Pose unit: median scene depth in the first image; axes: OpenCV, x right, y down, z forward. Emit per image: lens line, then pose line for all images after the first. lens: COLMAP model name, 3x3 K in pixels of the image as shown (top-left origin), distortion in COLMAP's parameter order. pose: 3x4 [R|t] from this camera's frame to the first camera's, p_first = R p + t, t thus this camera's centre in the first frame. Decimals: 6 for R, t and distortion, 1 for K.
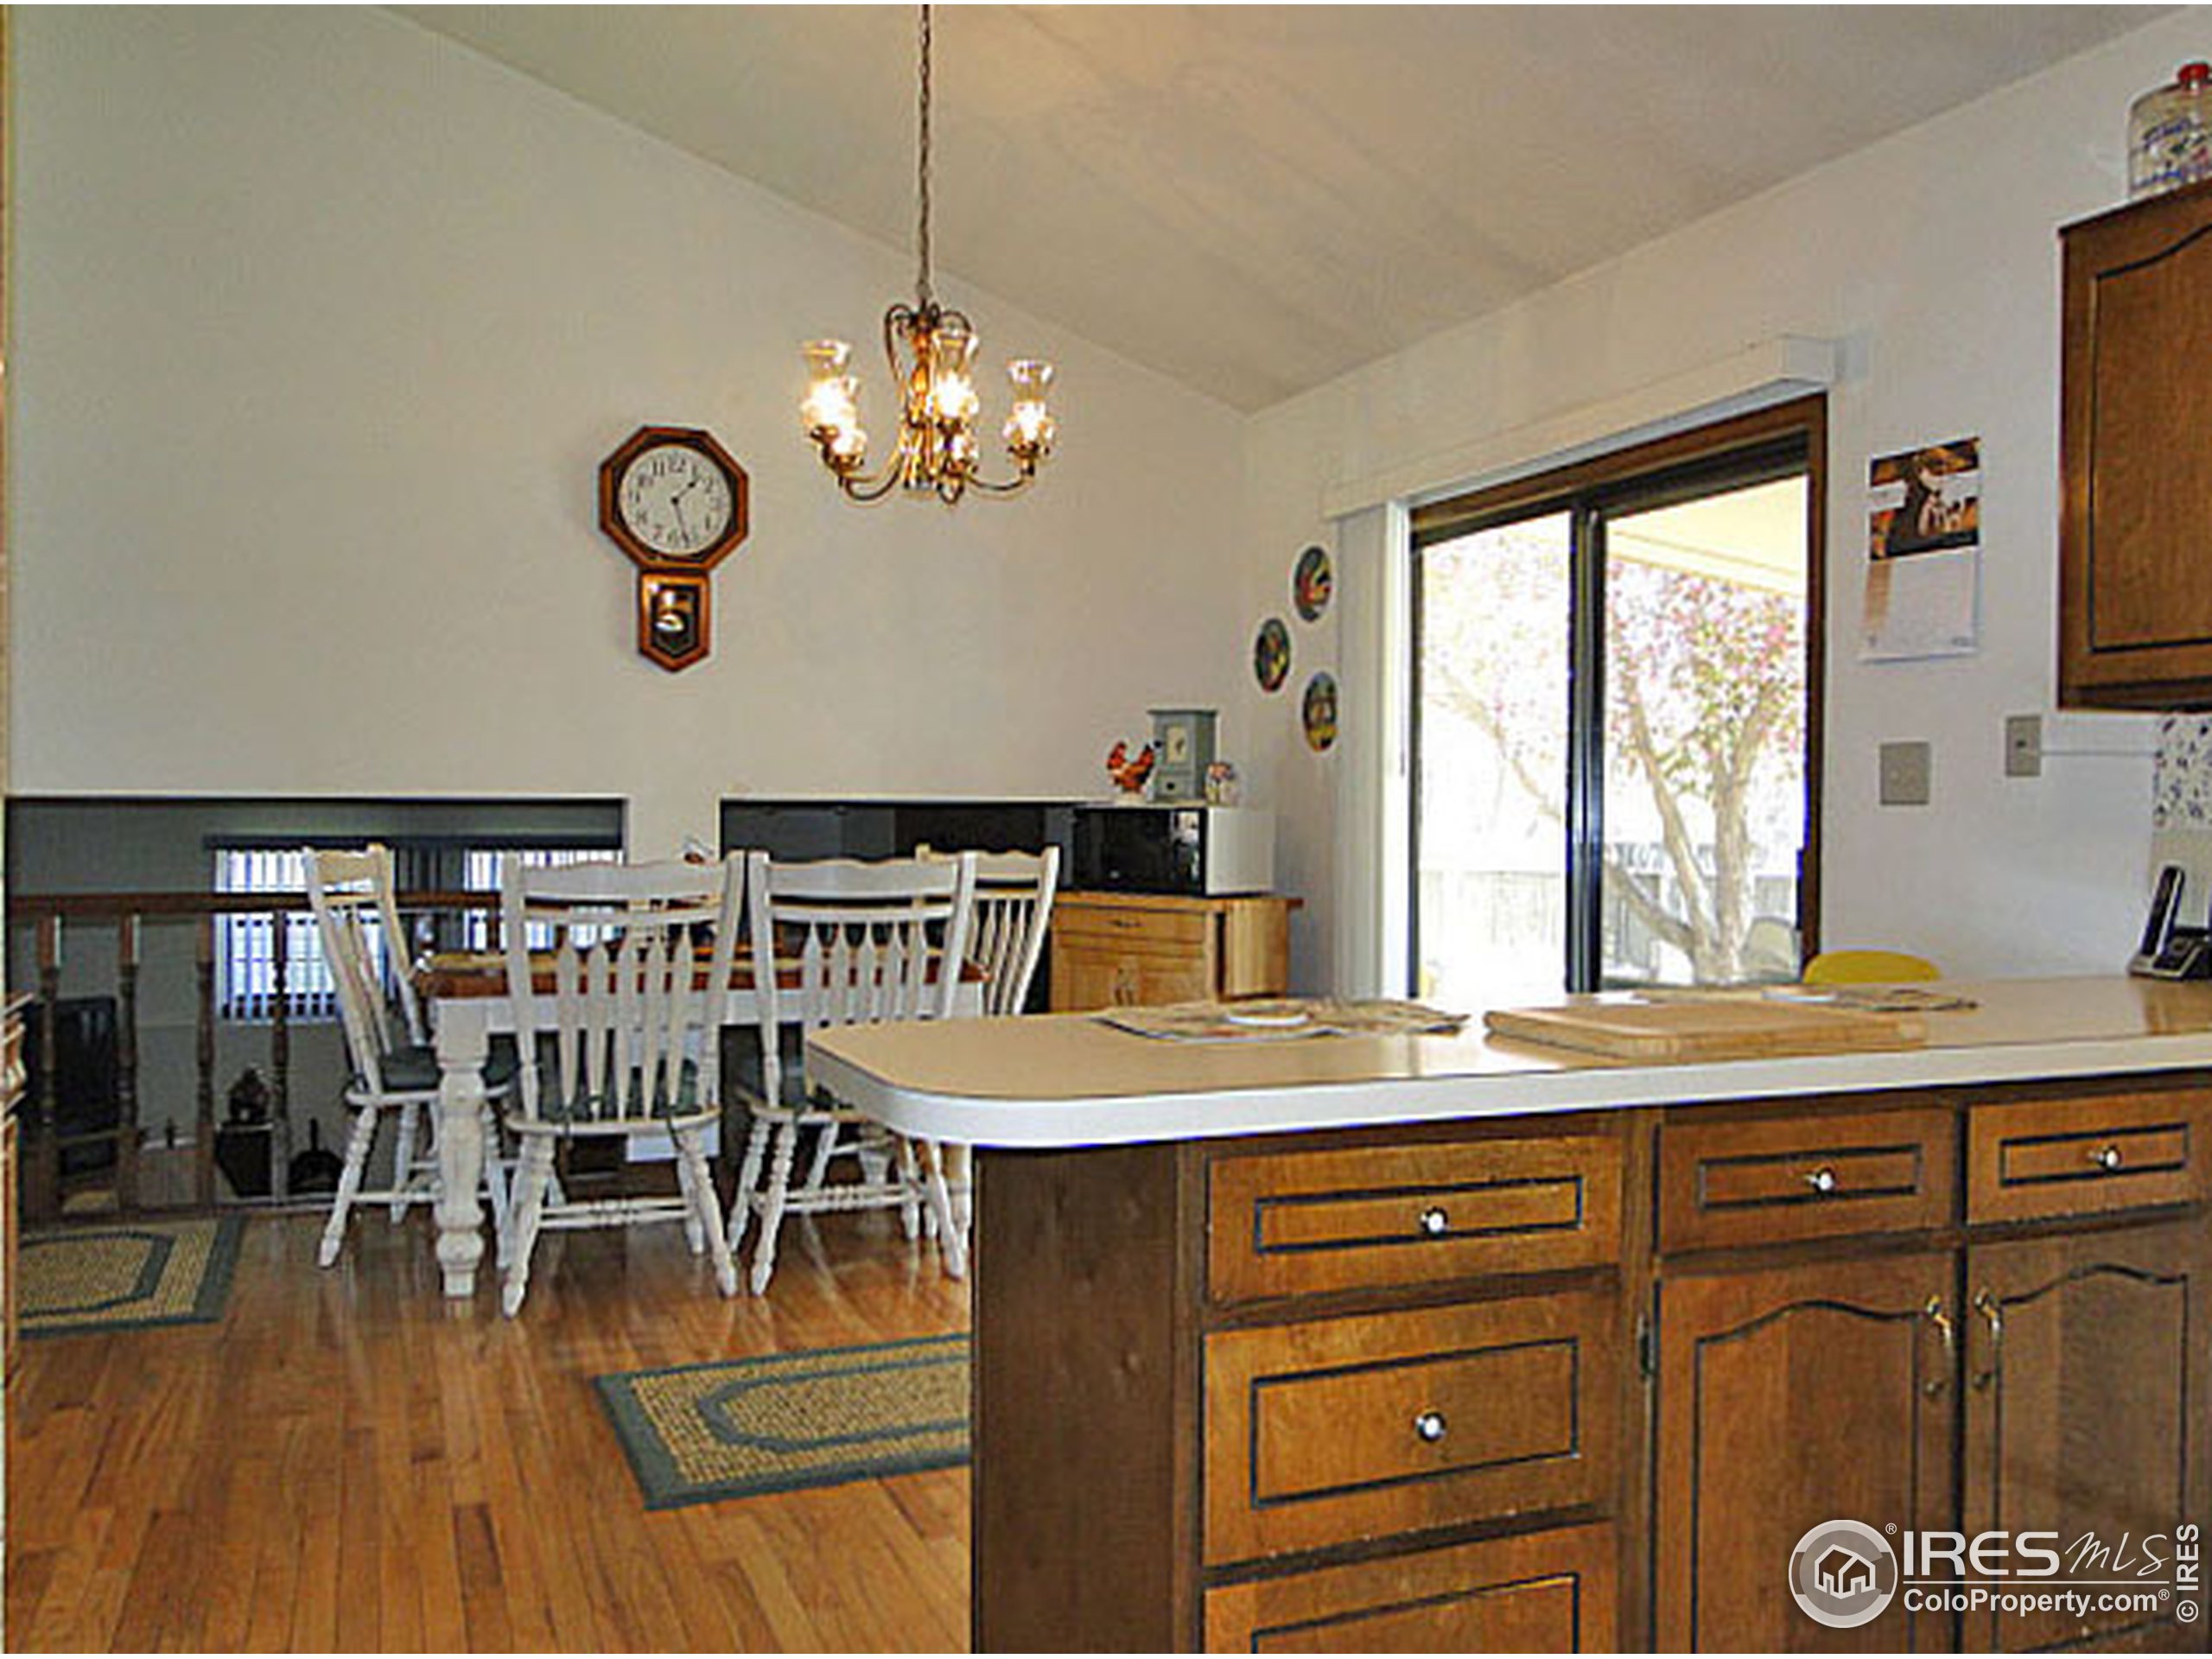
lens RADIAL K [[1833.0, 0, 1106.0], [0, 1833.0, 829.5], [0, 0, 1]] dist [0.005129, 0.015411]
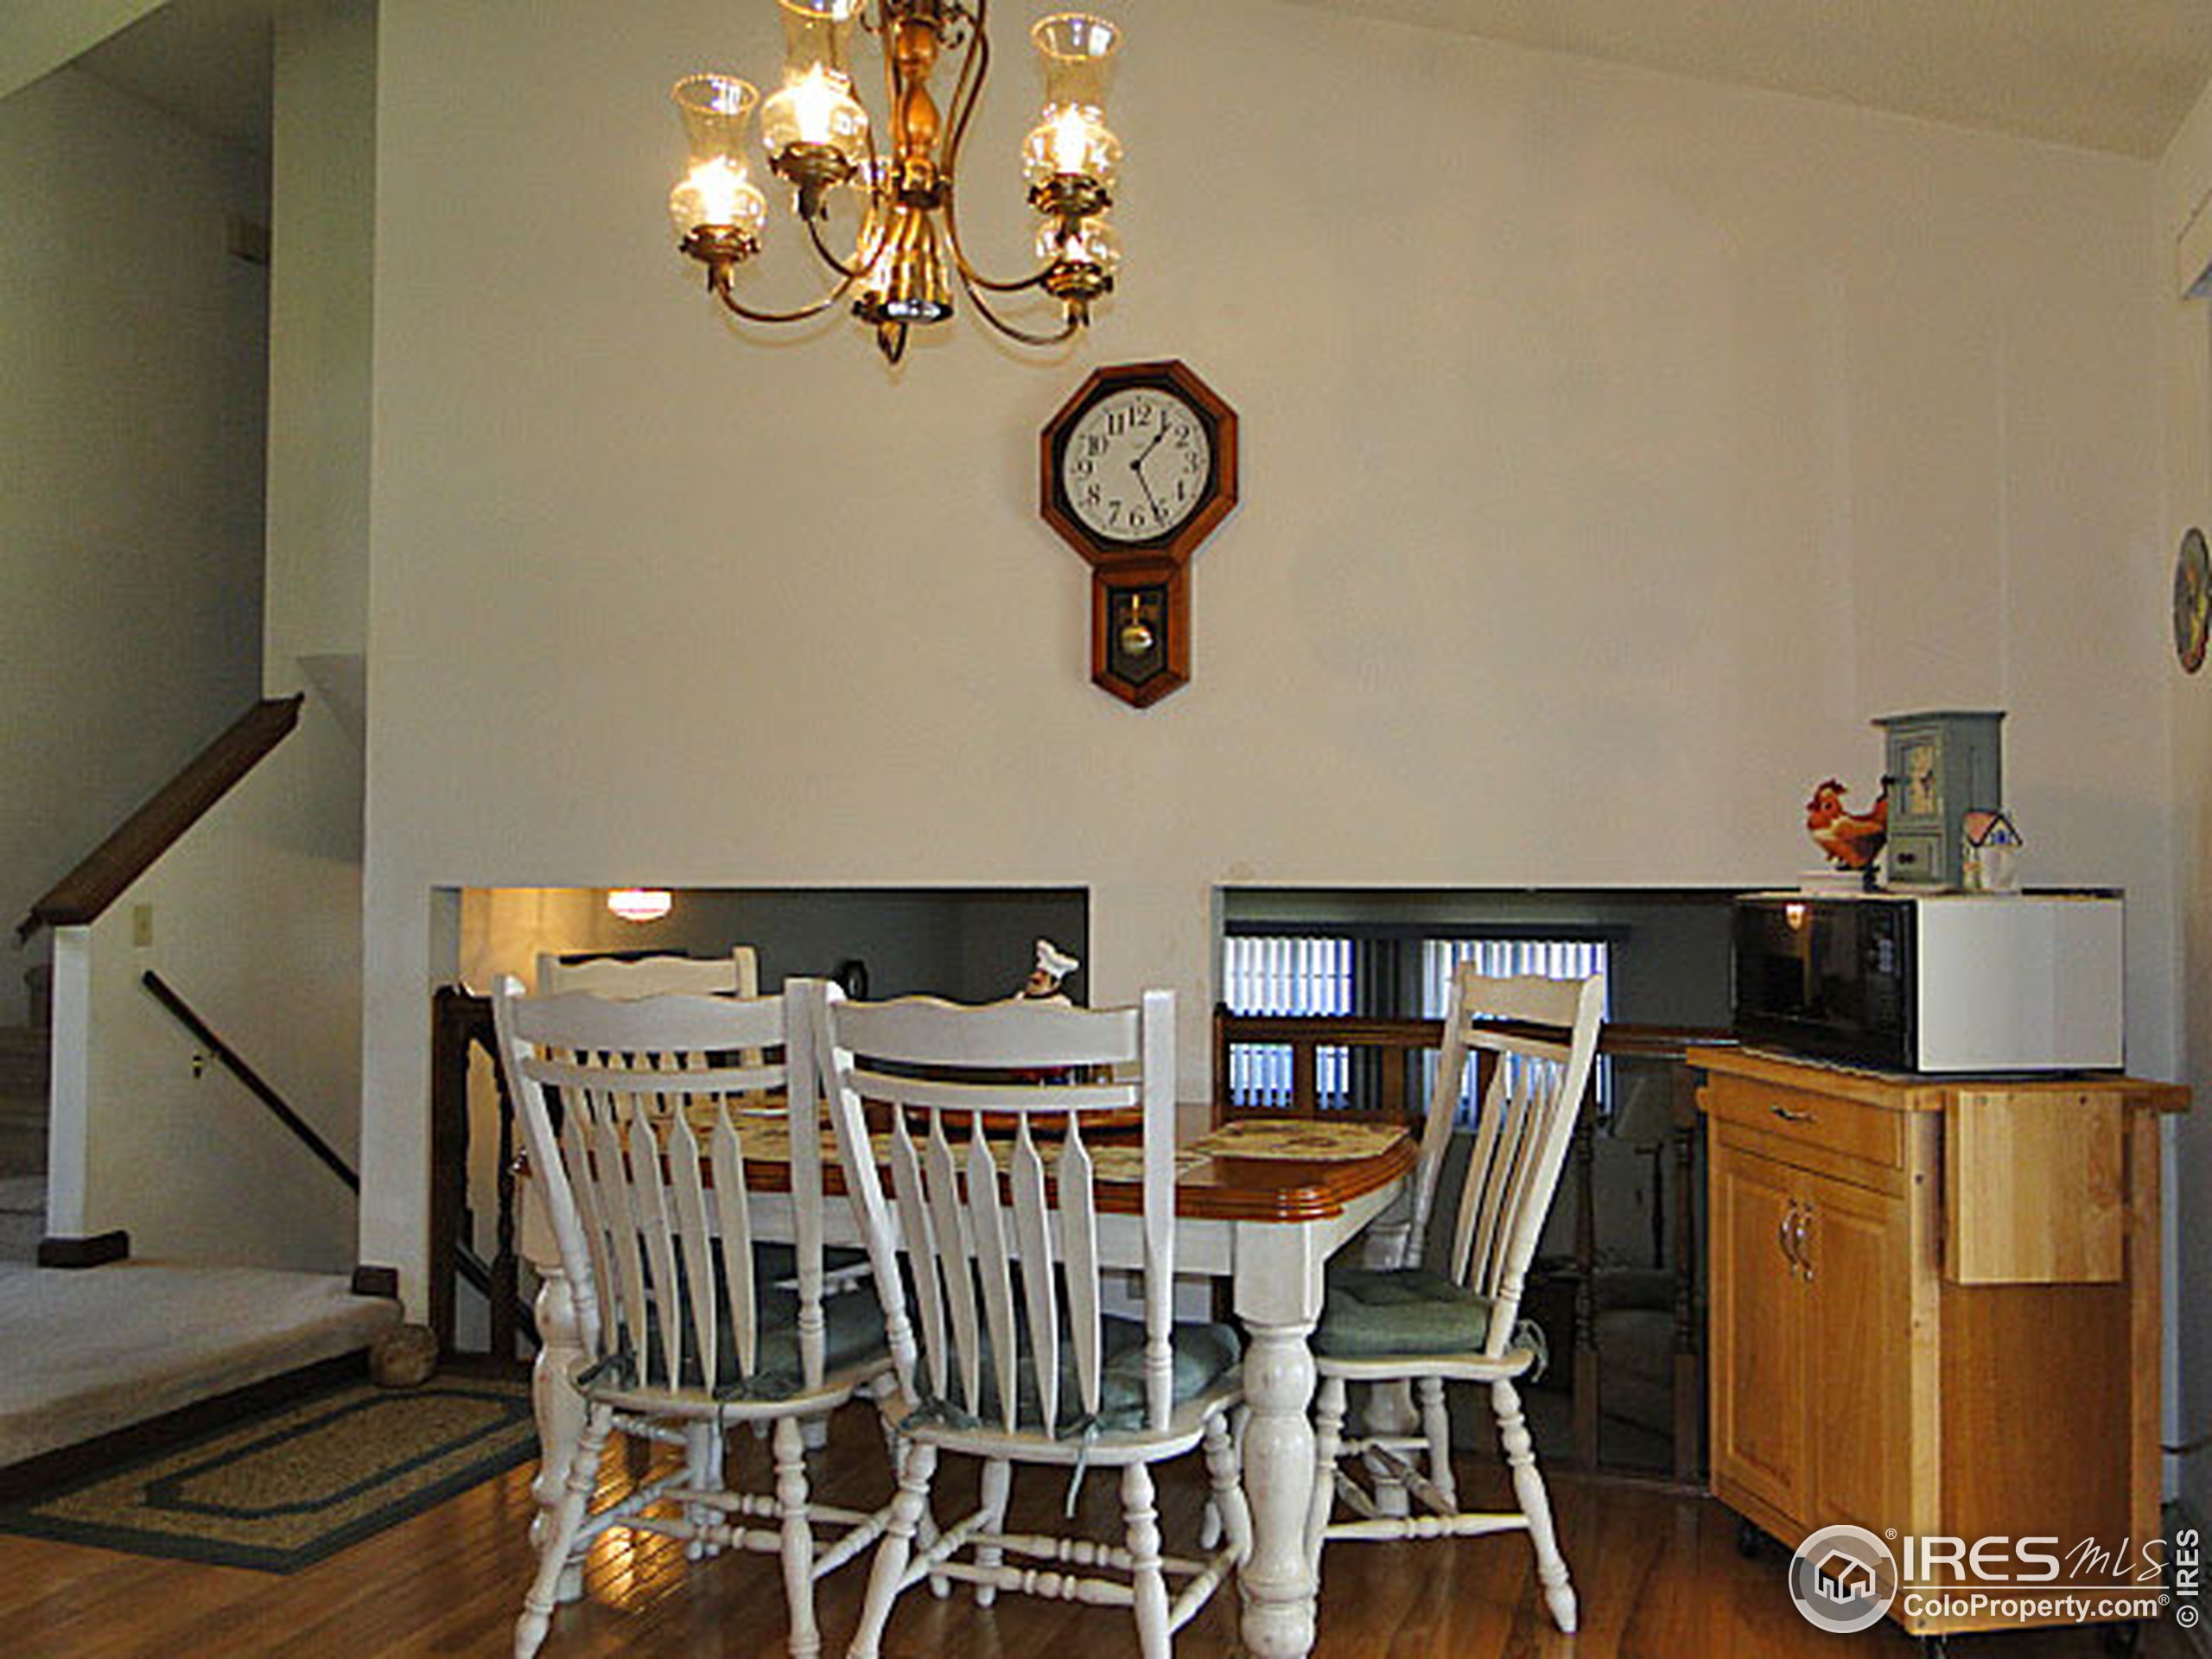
lens RADIAL K [[1833.0, 0, 1106.0], [0, 1833.0, 829.5], [0, 0, 1]] dist [0.005129, 0.015411]
pose [[0.762747, -0.024187, -0.646245, 0.209532], [-0.003365, 0.999138, -0.041367, -0.009661], [0.646689, 0.033727, 0.762008, 0.458438]]
